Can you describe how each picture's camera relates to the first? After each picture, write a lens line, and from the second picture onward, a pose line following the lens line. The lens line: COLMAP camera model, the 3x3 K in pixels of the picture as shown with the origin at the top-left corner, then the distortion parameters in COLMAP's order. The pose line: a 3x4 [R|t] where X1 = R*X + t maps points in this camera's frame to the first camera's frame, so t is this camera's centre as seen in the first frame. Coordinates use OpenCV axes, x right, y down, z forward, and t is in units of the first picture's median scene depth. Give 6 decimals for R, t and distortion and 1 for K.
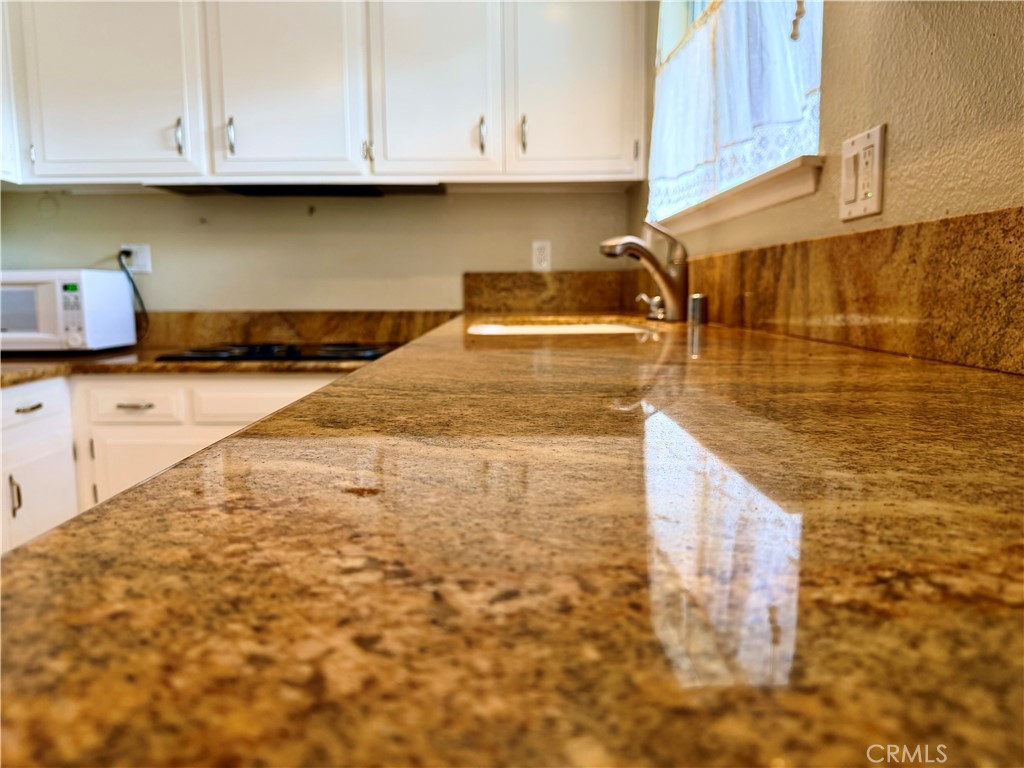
lens RADIAL K [[724.4, 0, 514.1], [0, 724.4, 387.1], [0, 0, 1]] dist [0.053137, -0.058950]
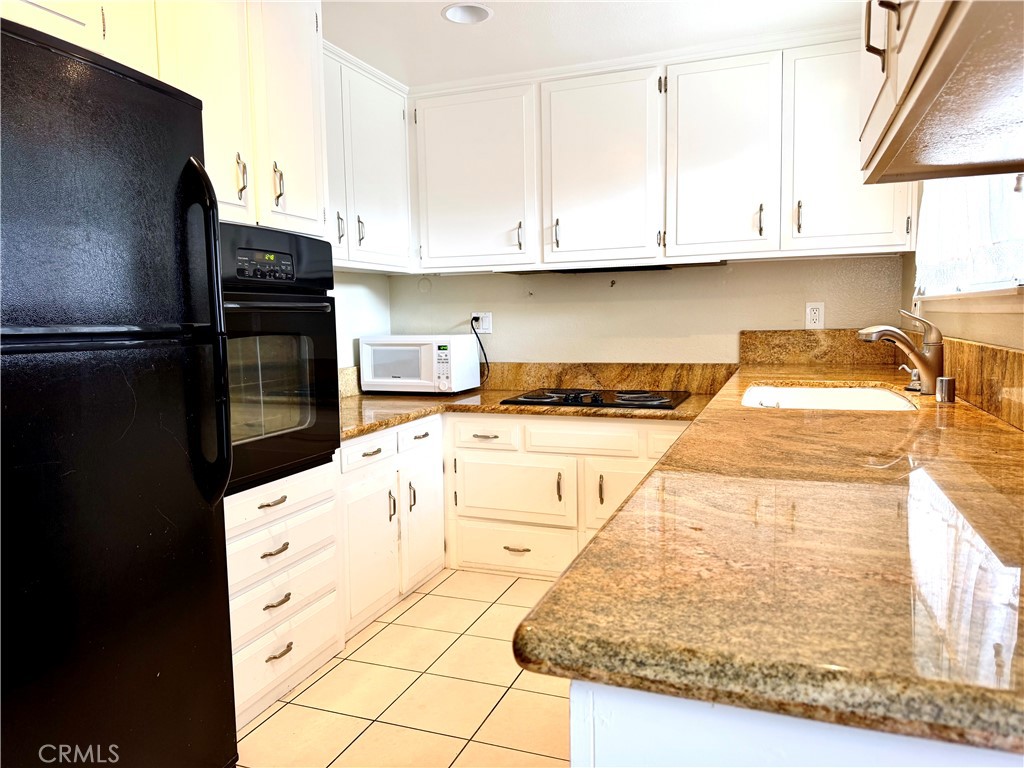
lens RADIAL K [[719.9, 0, 526.0], [0, 719.9, 384.0], [0, 0, 1]] dist [0.175374, -0.301059]
pose [[0.938038, 0.021607, -0.345857, 0.017554], [-0.032176, 0.999173, -0.024847, -0.042204], [0.345034, 0.034436, 0.937958, -0.246303]]
